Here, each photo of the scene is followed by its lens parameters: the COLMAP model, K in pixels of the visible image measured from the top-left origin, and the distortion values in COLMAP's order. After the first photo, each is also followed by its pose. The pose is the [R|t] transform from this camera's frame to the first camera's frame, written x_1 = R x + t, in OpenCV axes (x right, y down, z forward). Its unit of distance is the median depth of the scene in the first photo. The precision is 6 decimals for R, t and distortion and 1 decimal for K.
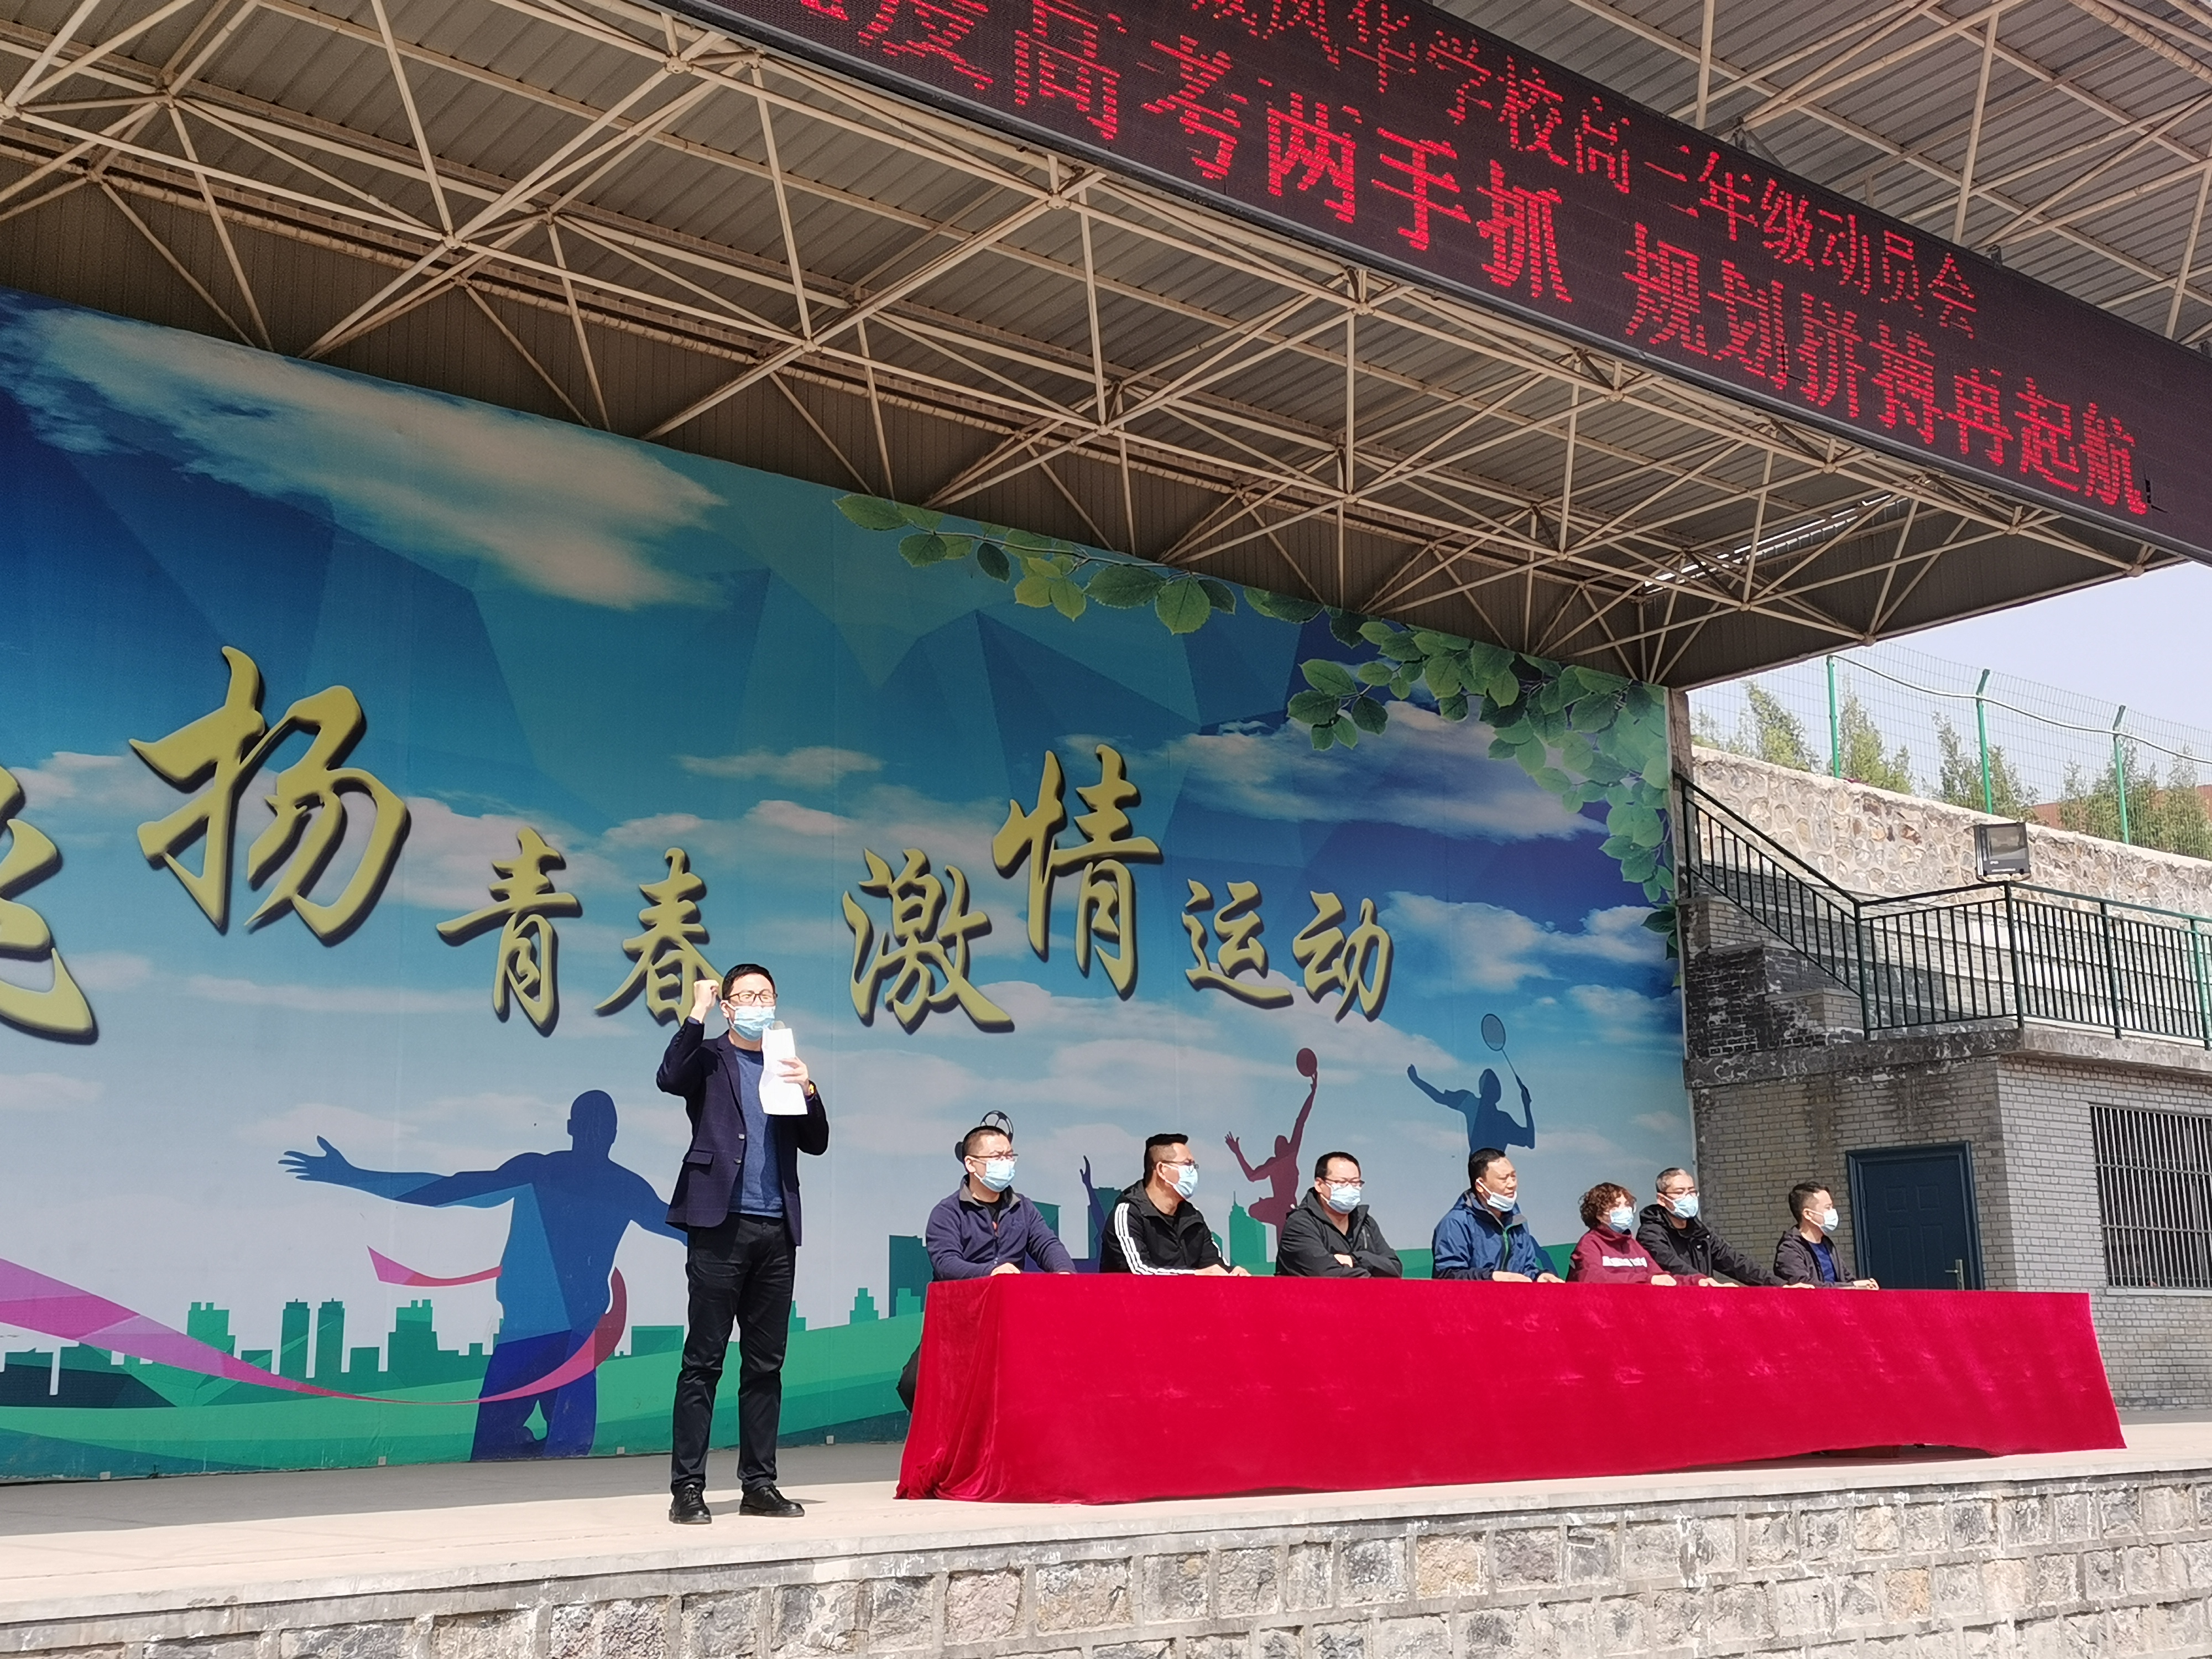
lens RADIAL K [[2664.2, 0, 1192.1], [0, 2664.2, 802.2], [0, 0, 1]] dist [0.098799, 0.000000]
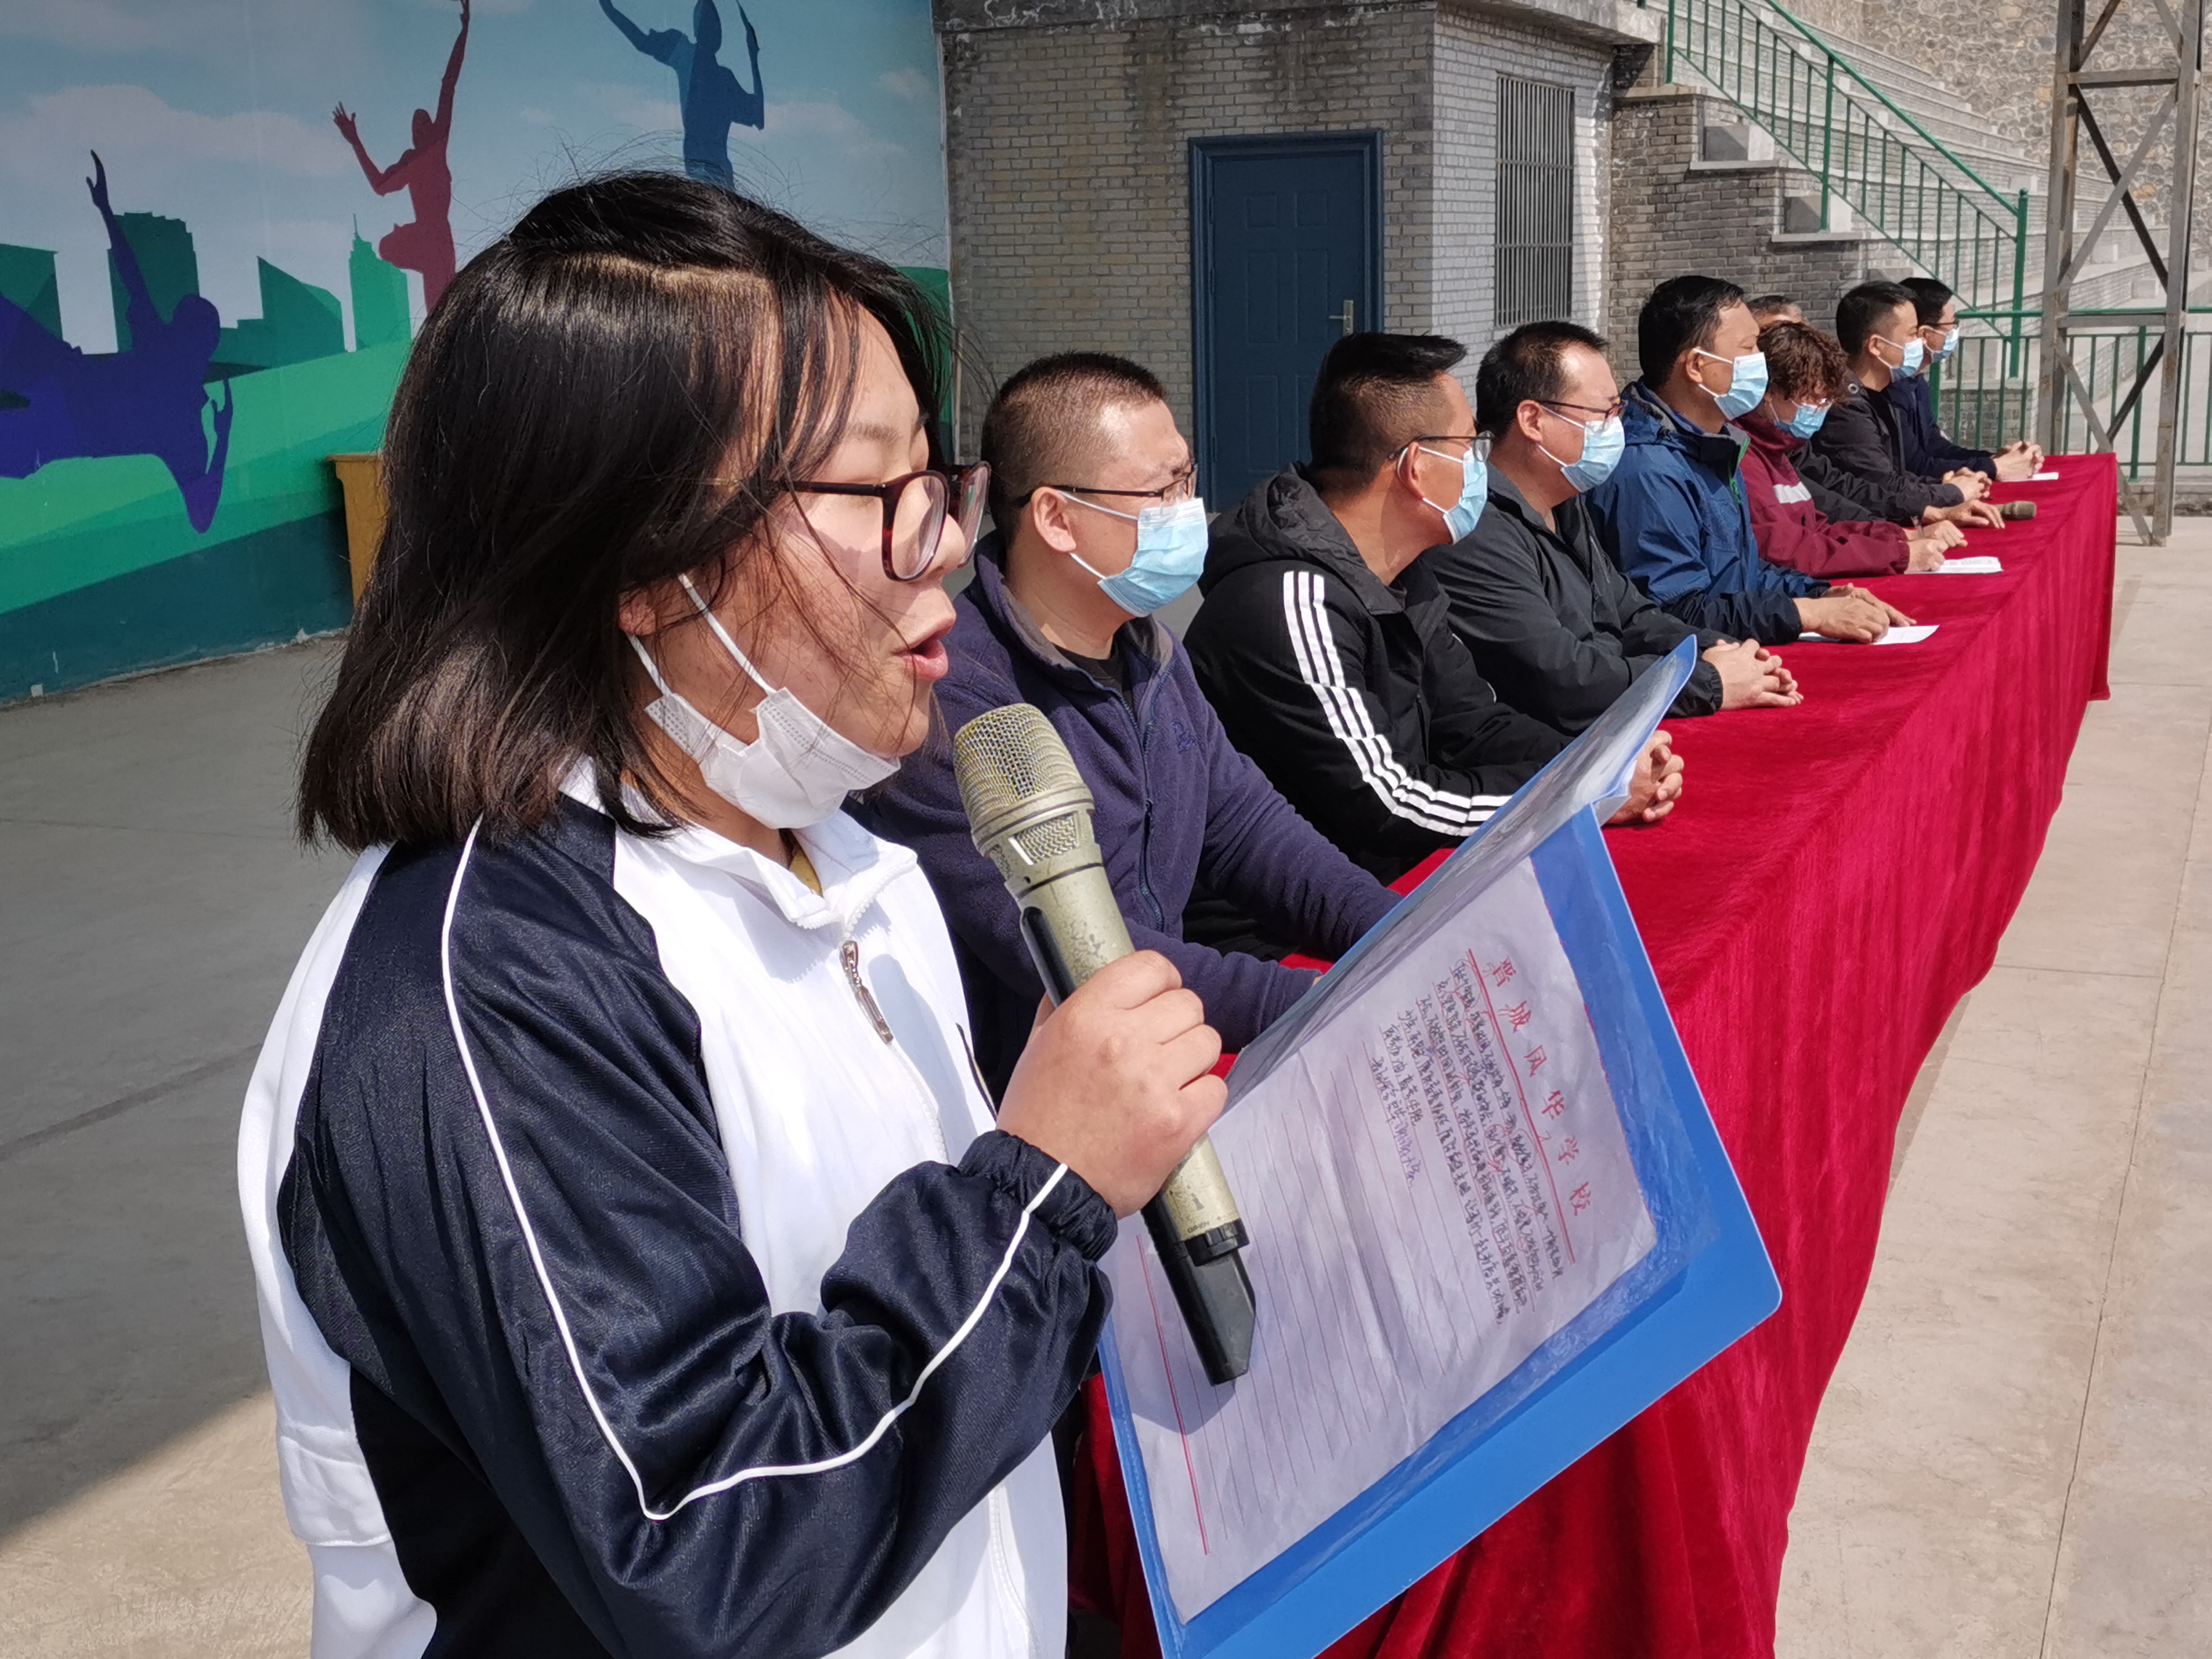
lens RADIAL K [[2685.3, 0, 1115.6], [0, 2685.3, 829.4], [0, 0, 1]] dist [0.054099, 0.000000]
pose [[0.899737, -0.092360, 0.426549, -0.095564], [-0.085279, 0.921306, 0.379372, 0.038788], [-0.428020, -0.377710, 0.821056, 0.439981]]
